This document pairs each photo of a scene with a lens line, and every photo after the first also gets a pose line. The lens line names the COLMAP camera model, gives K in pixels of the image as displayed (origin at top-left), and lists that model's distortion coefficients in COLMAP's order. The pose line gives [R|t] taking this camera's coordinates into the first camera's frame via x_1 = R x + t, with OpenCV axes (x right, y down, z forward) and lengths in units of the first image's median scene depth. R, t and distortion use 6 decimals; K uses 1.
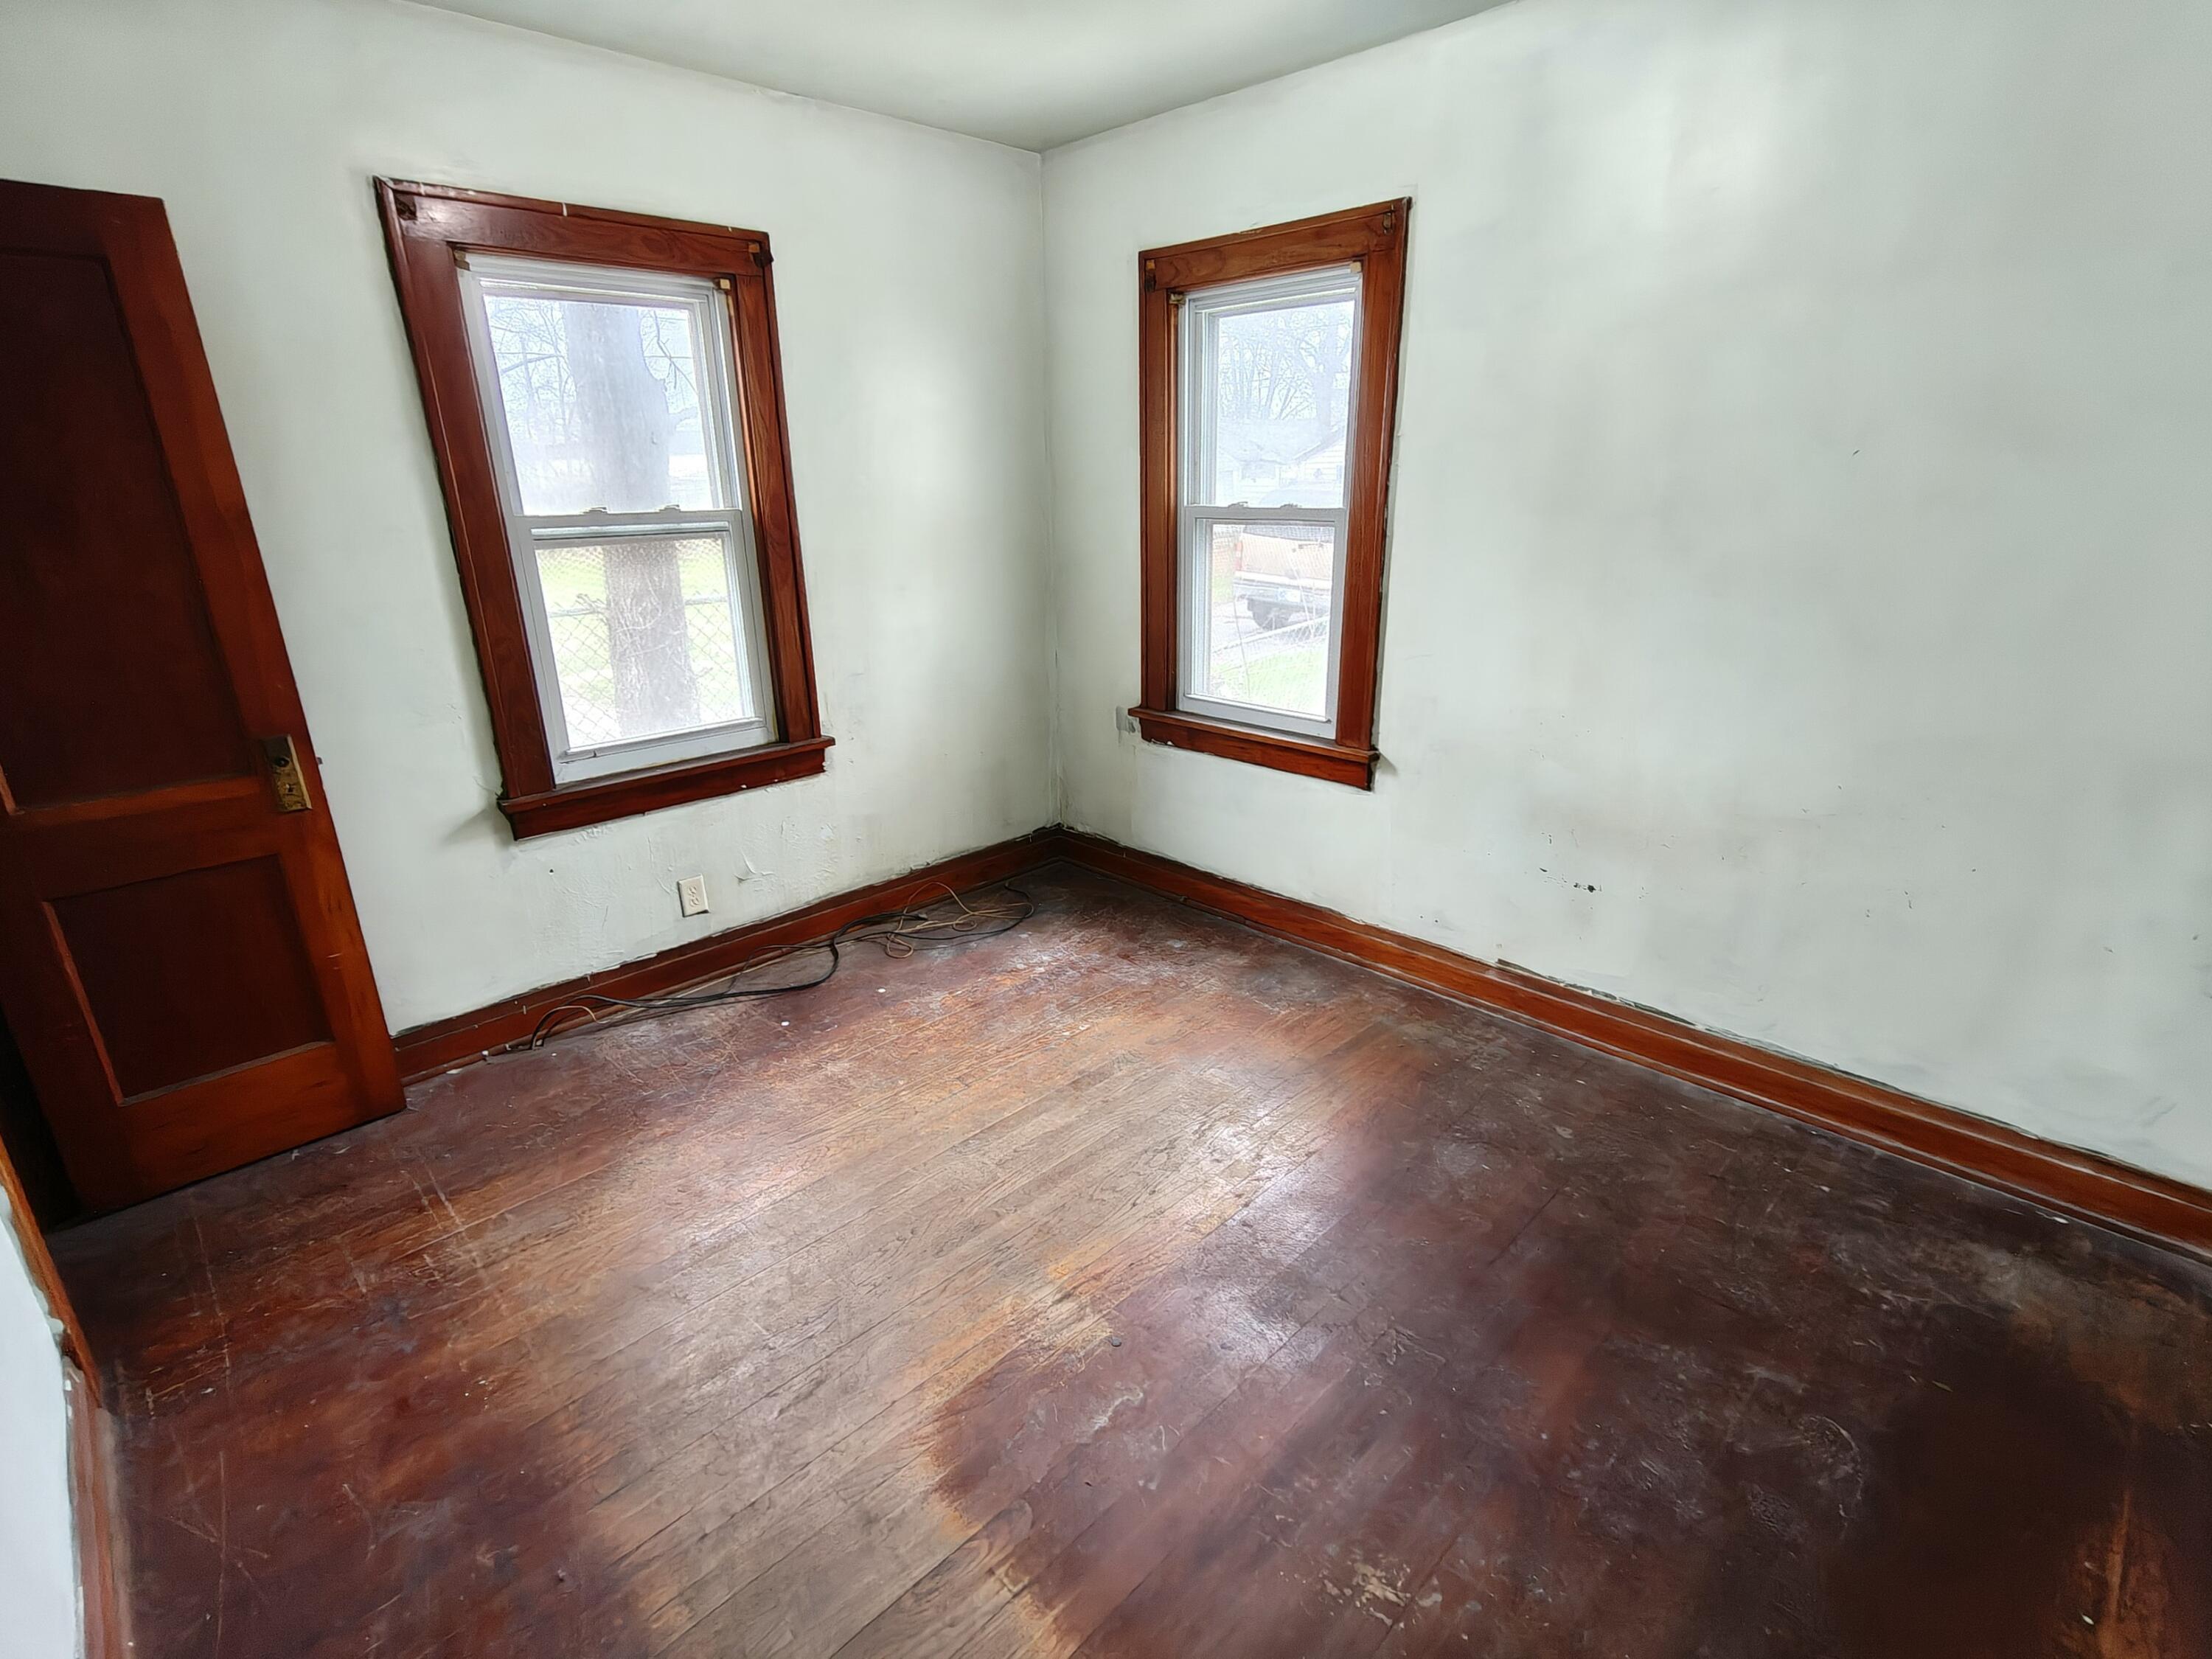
lens RADIAL K [[1045.3, 0, 1114.1], [0, 1045.3, 820.4], [0, 0, 1]] dist [0.001065, 0.002601]
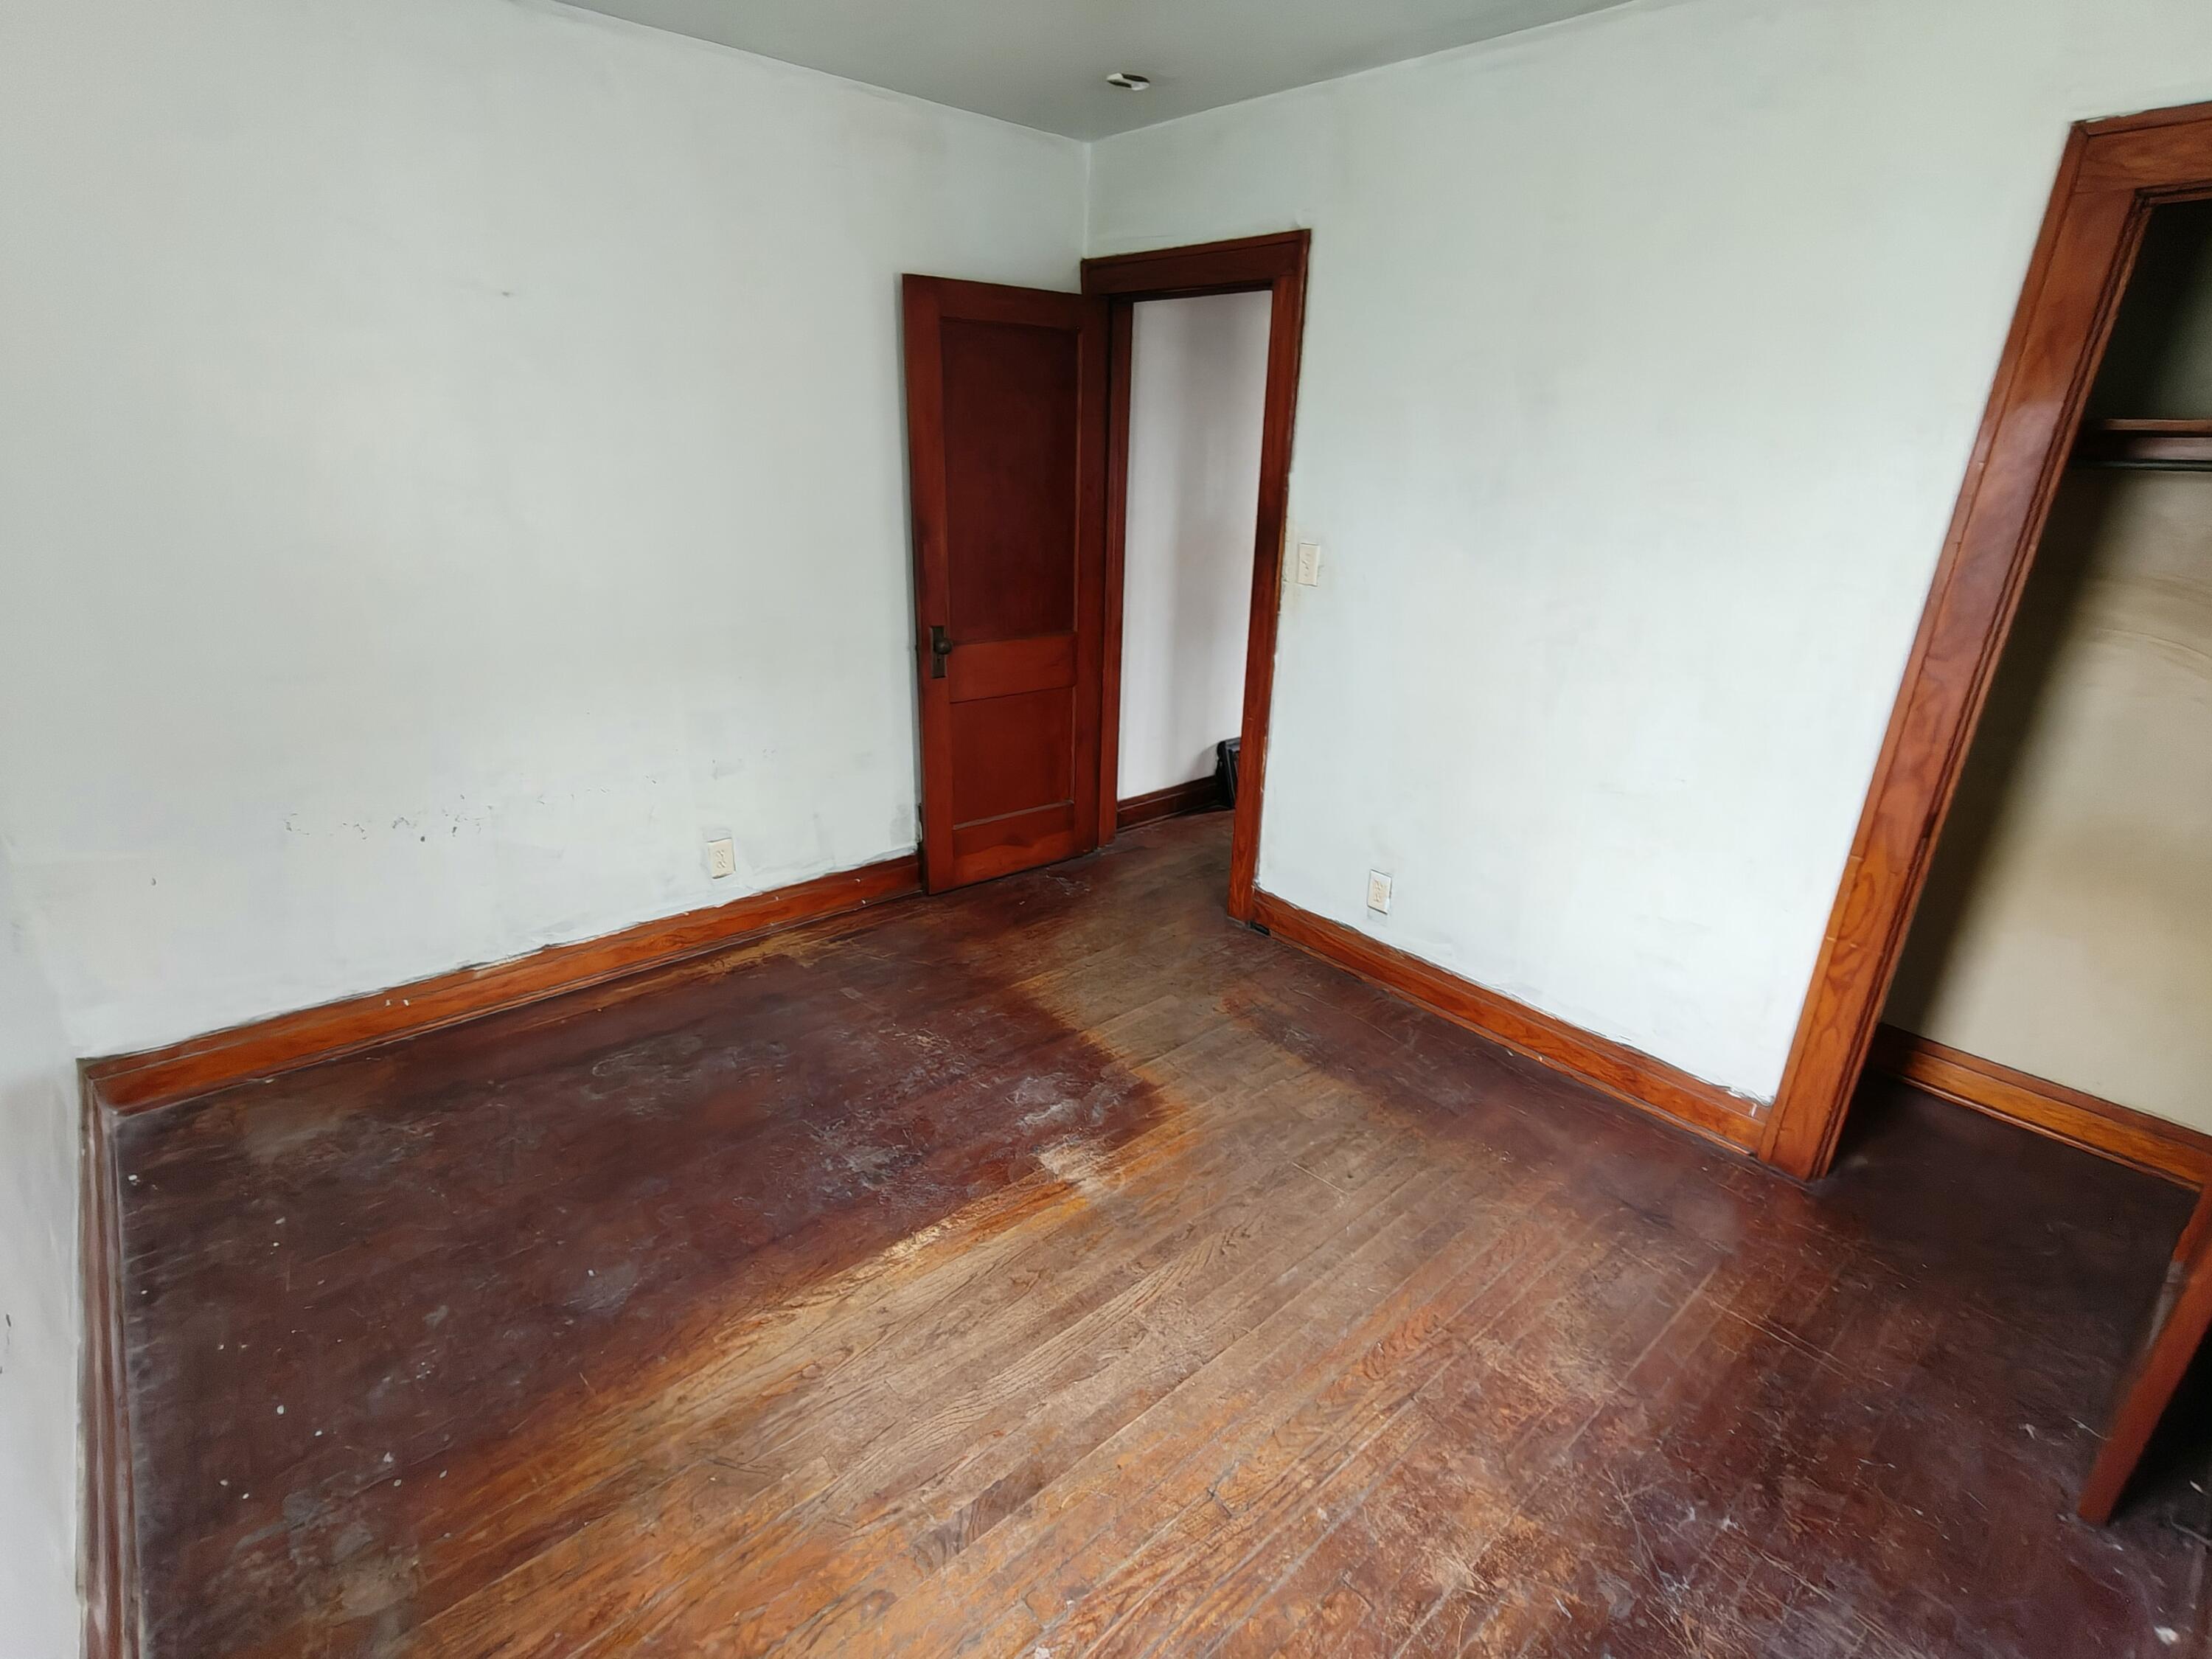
lens RADIAL K [[1045.3, 0, 1104.2], [0, 1045.3, 831.7], [0, 0, 1]] dist [0.001065, 0.002601]
pose [[-0.997994, -0.038092, 0.050569, -0.109842], [0.002974, 0.769651, 0.638459, -0.530021], [-0.063241, 0.637328, -0.767993, 1.449912]]
